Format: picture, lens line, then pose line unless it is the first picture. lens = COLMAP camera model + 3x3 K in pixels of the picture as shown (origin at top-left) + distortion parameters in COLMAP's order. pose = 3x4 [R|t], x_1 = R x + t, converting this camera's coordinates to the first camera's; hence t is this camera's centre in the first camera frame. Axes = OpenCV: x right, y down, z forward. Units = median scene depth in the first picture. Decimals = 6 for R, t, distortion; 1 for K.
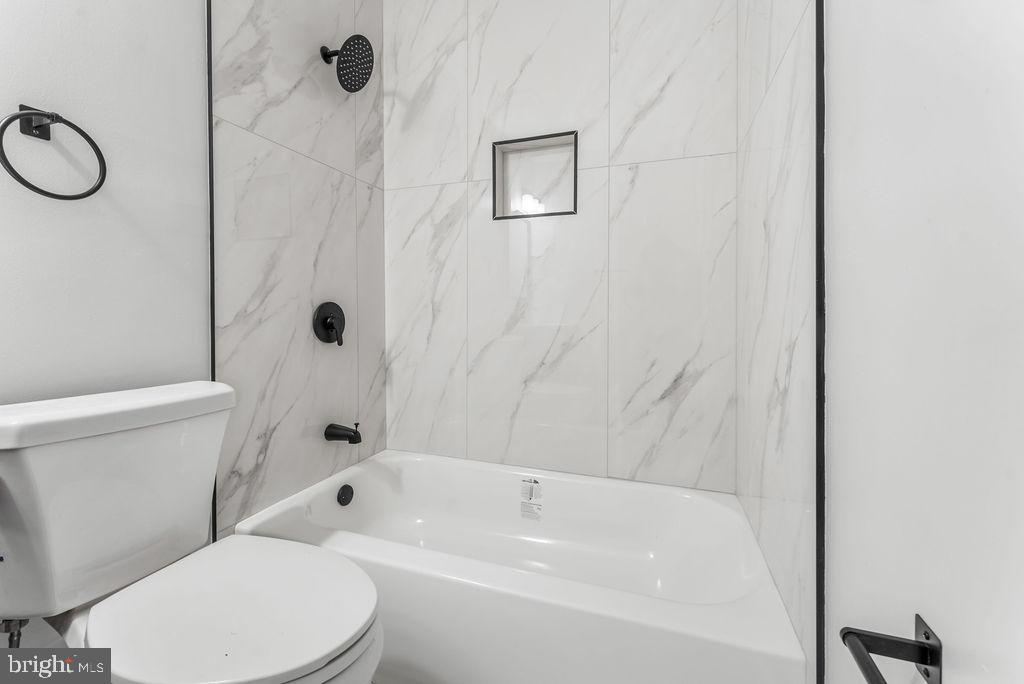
lens RADIAL K [[414.3, 0, 513.2], [0, 414.3, 319.8], [0, 0, 1]] dist [0.002462, -0.000048]
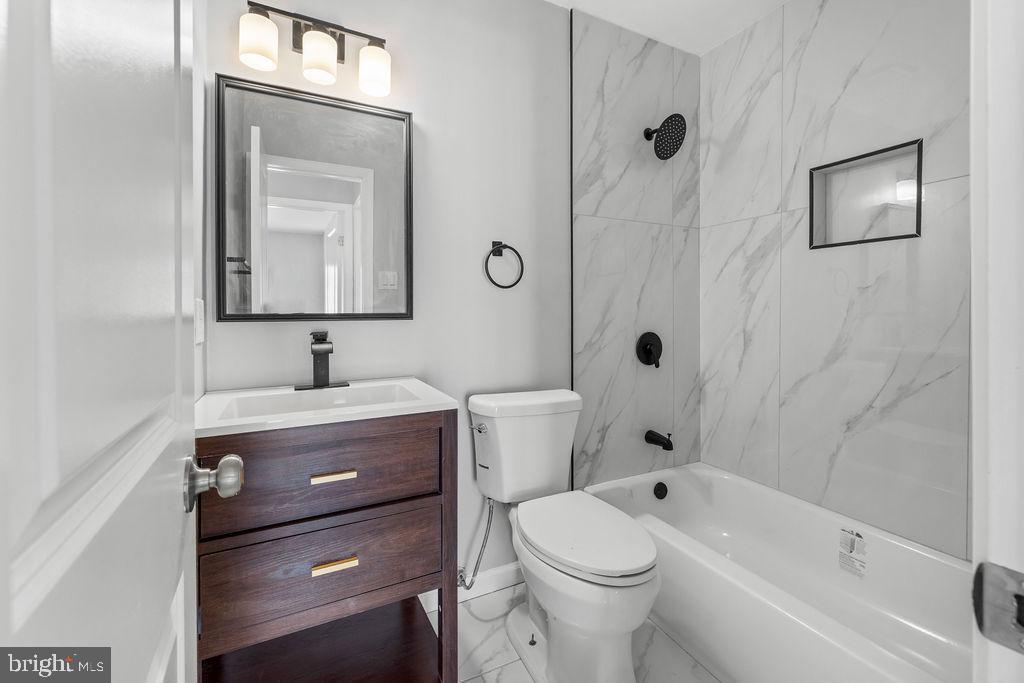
lens RADIAL K [[440.4, 0, 514.8], [0, 440.4, 315.2], [0, 0, 1]] dist [0.000376, 0.000080]
pose [[0.713873, 0.004080, -0.700263, 0.187637], [-0.005573, 0.999984, 0.000145, -0.088365], [0.700253, 0.003799, 0.713885, -0.220322]]
